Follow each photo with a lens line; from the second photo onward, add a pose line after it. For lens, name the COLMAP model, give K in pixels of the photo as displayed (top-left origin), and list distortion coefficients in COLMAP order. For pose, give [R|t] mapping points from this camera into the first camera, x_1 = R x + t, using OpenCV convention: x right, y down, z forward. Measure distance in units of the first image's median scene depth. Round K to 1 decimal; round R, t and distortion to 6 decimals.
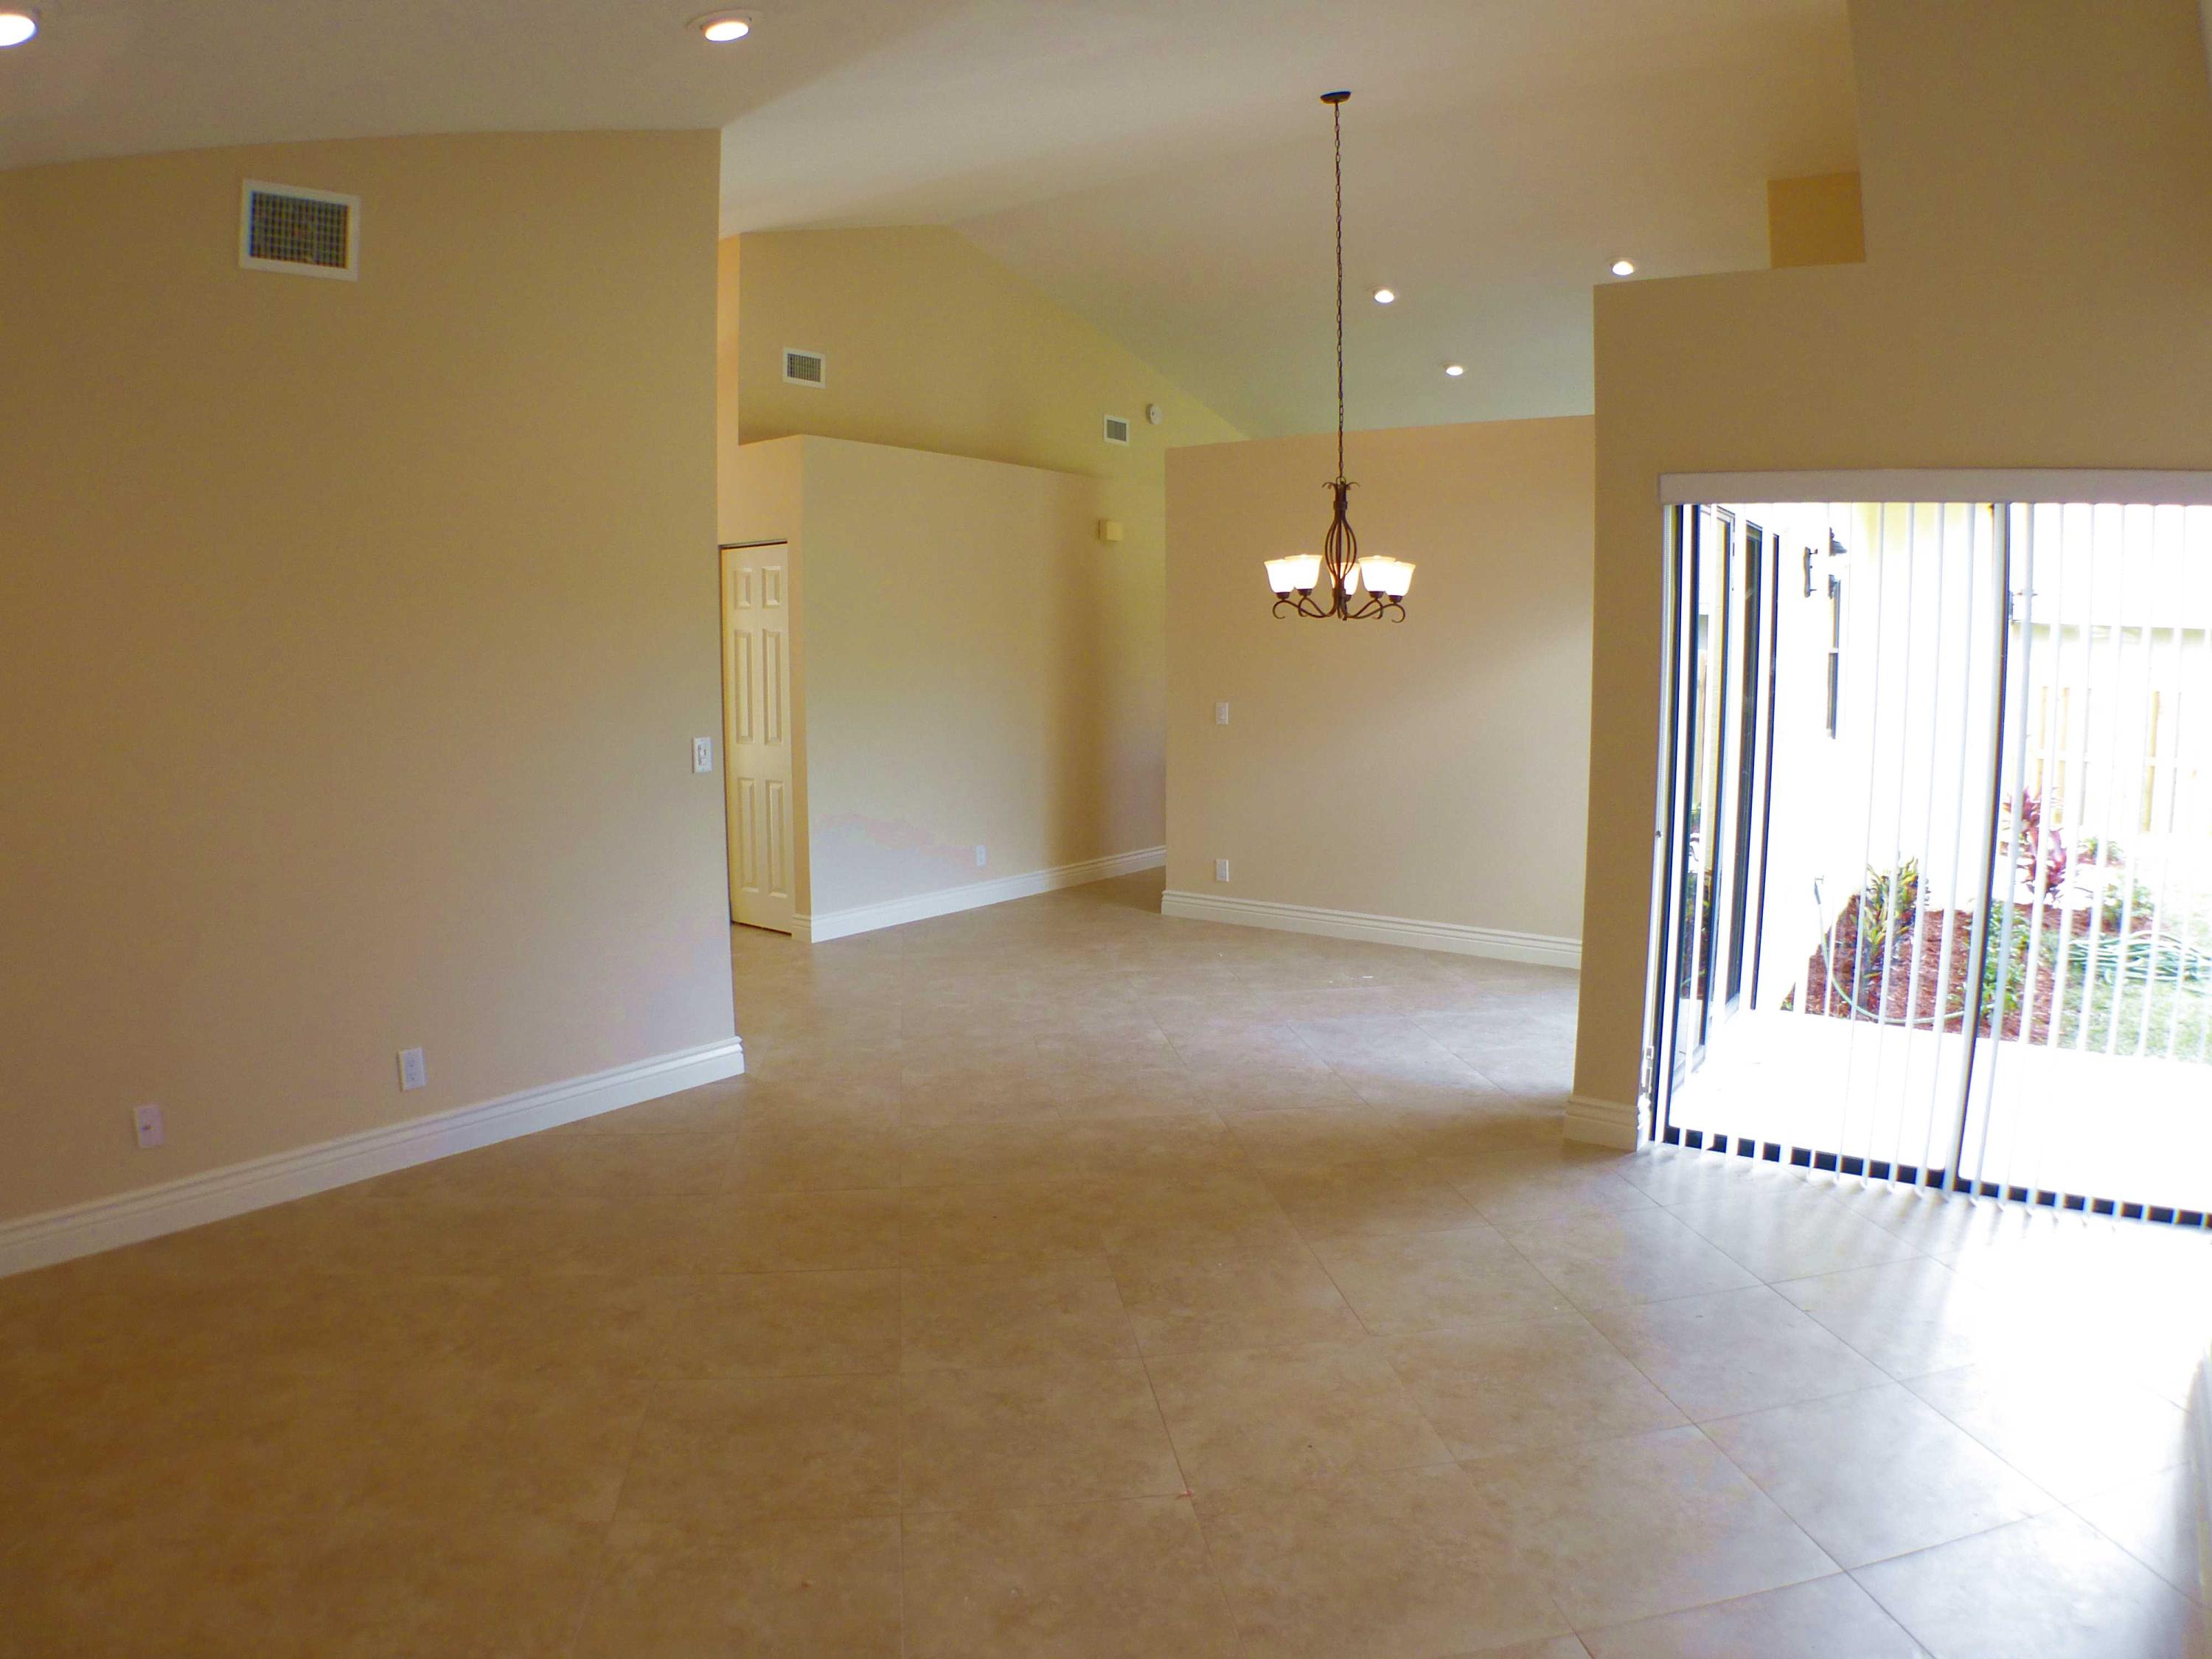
lens RADIAL K [[1366.7, 0, 1092.7], [0, 1366.7, 825.2], [0, 0, 1]] dist [-0.212615, 0.045348]
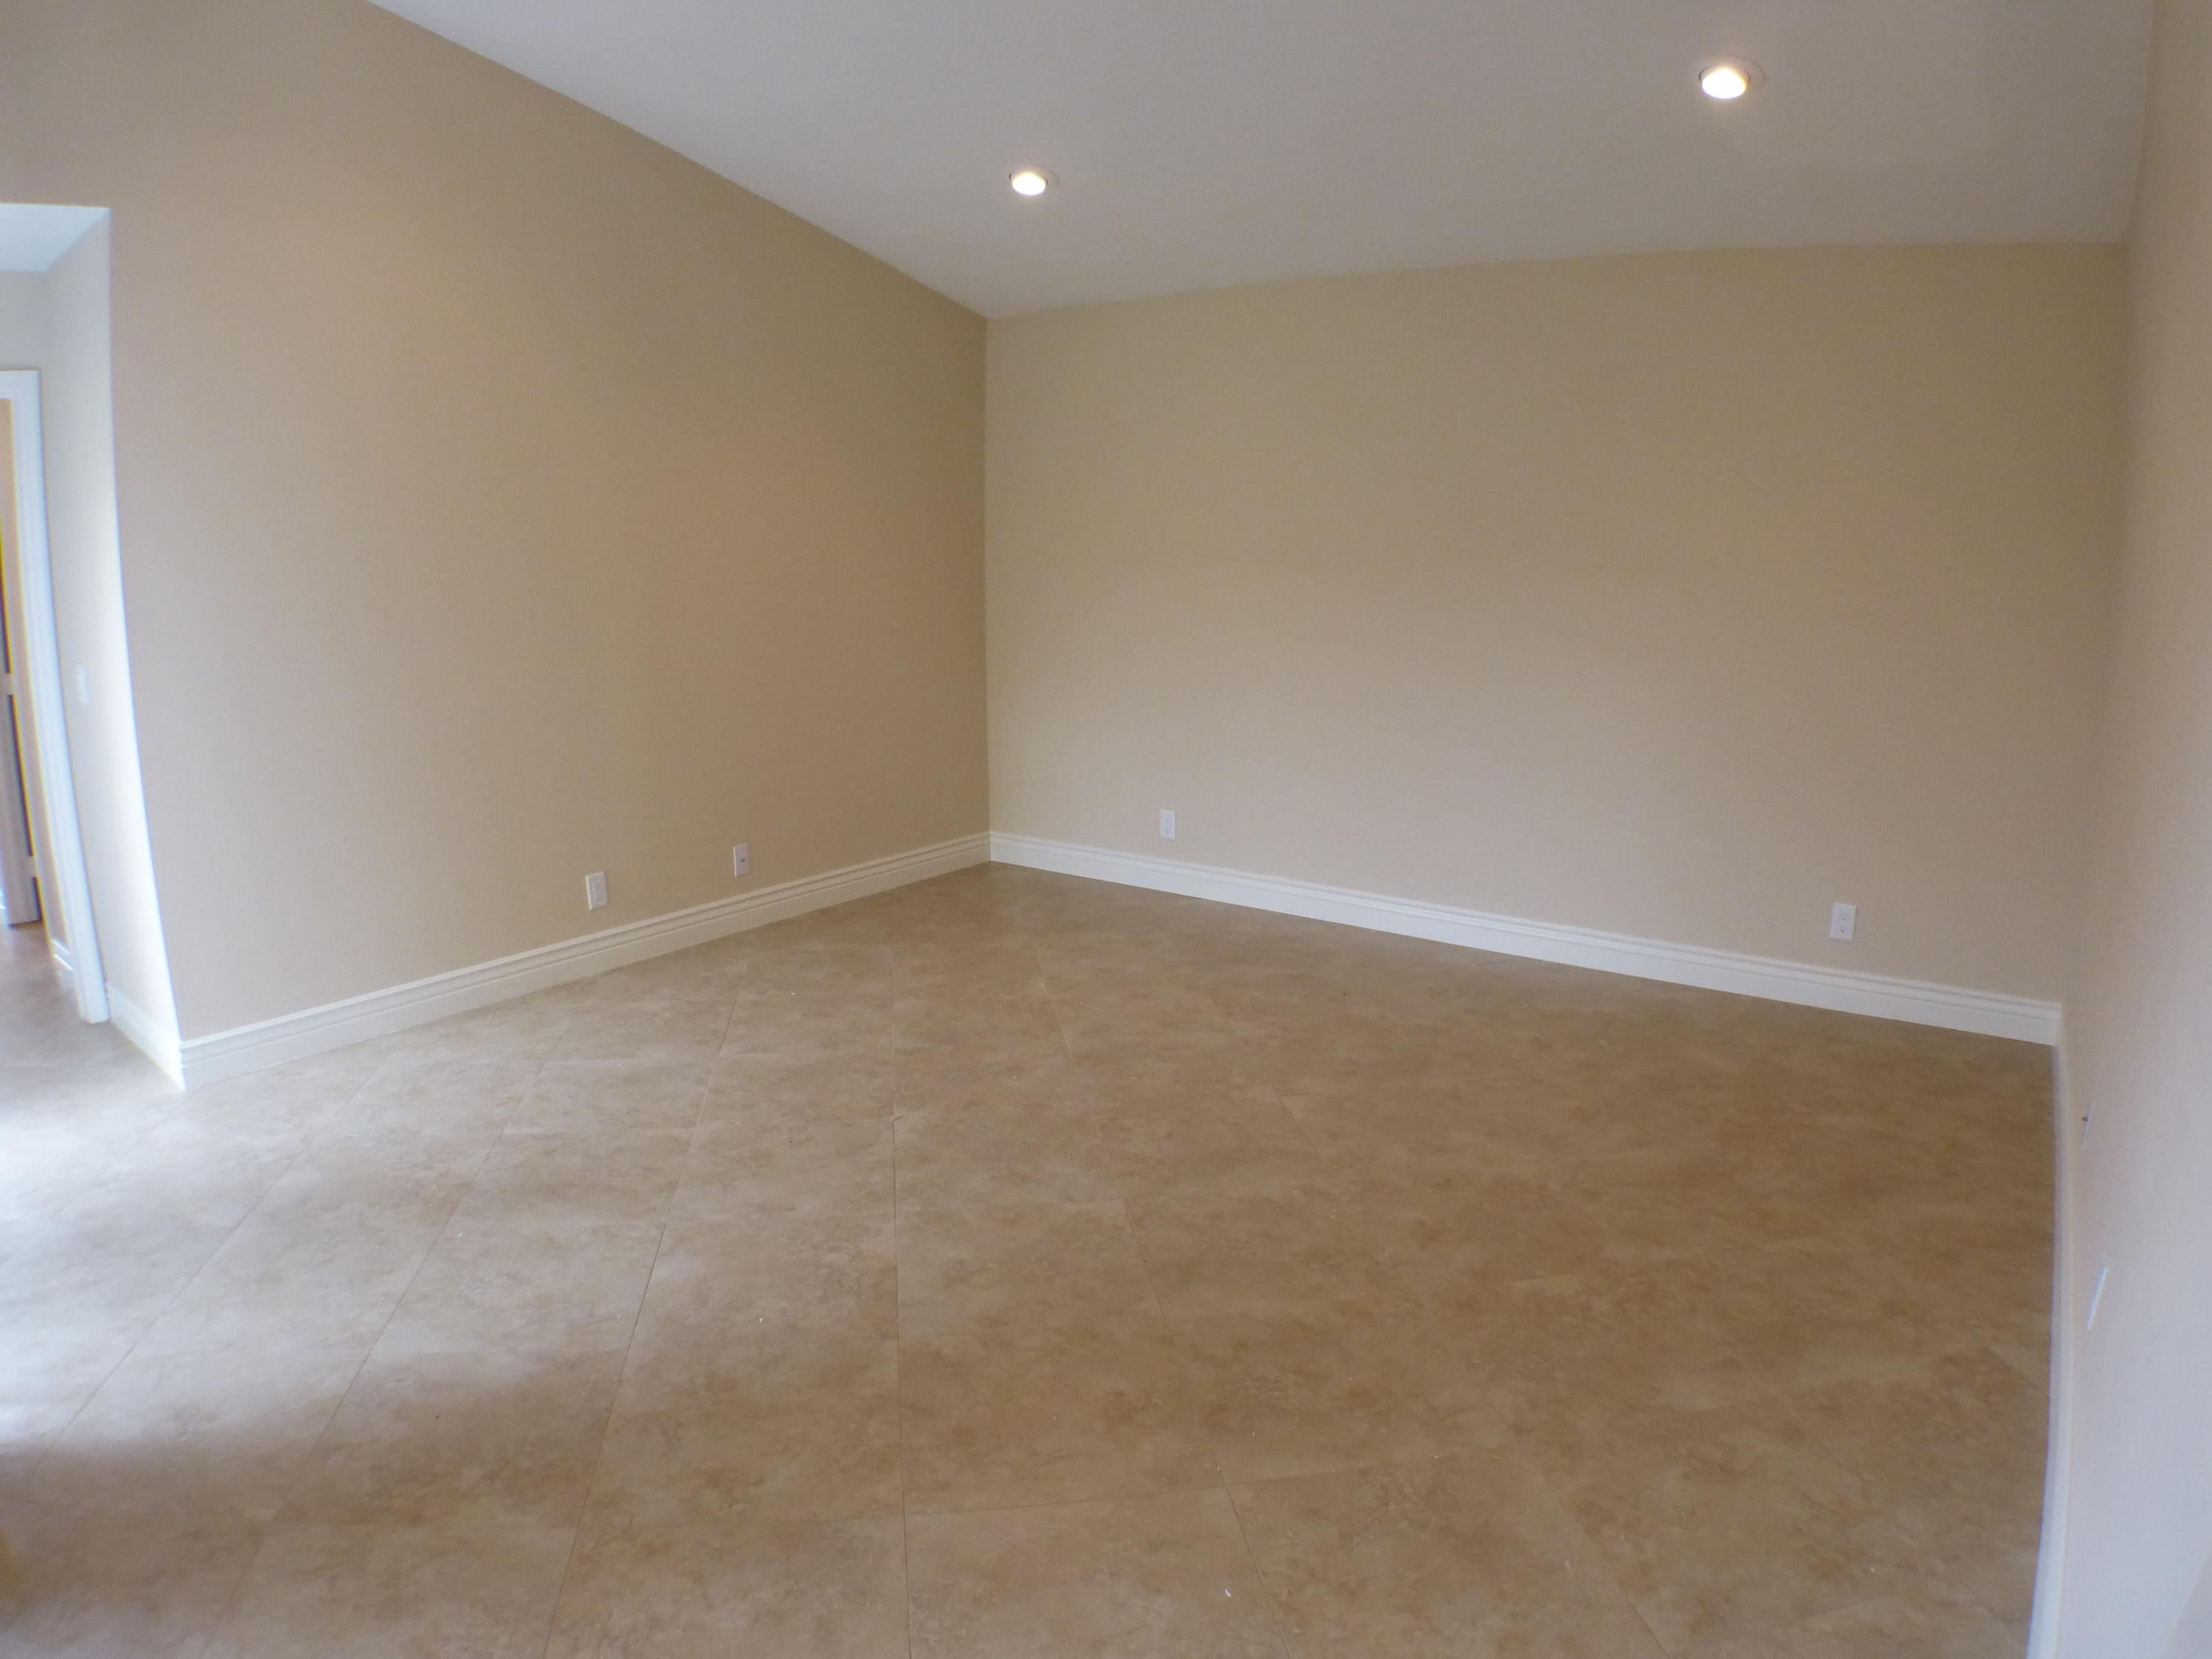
lens RADIAL K [[1366.7, 0, 1092.7], [0, 1366.7, 825.2], [0, 0, 1]] dist [-0.212615, 0.045348]
pose [[-0.999901, 0.010259, -0.009606, -0.113255], [0.006521, 0.944123, 0.329529, -0.237458], [0.012450, 0.329434, -0.944097, 1.916419]]
